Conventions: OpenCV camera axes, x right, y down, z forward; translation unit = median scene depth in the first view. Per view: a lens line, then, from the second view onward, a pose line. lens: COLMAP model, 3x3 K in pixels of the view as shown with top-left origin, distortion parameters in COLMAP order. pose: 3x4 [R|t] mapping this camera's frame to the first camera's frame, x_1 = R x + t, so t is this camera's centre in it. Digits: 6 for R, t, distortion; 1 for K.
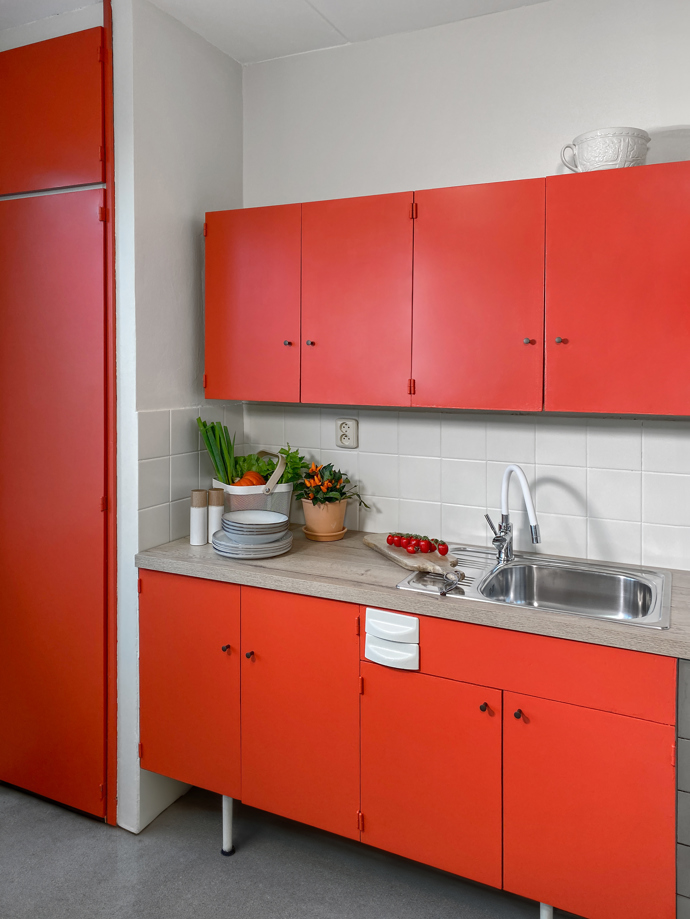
lens RADIAL K [[690.7, 0, 345.0], [0, 690.7, 459.5], [0, 0, 1]] dist [0.003103, -0.001136]
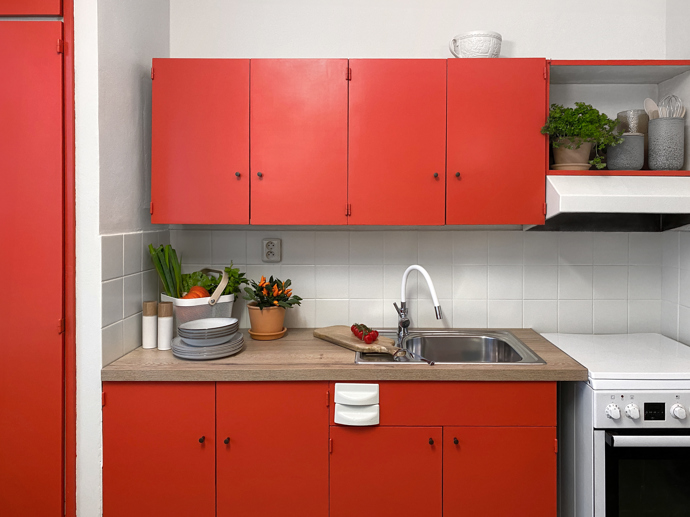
lens RADIAL K [[518.6, 0, 345.7], [0, 518.6, 276.6], [0, 0, 1]] dist [0.003103, -0.001136]
pose [[0.900453, -0.059047, 0.430927, -0.304289], [0.063267, 0.997986, 0.004546, 0.013956], [-0.430327, 0.023170, 0.902375, 0.111786]]
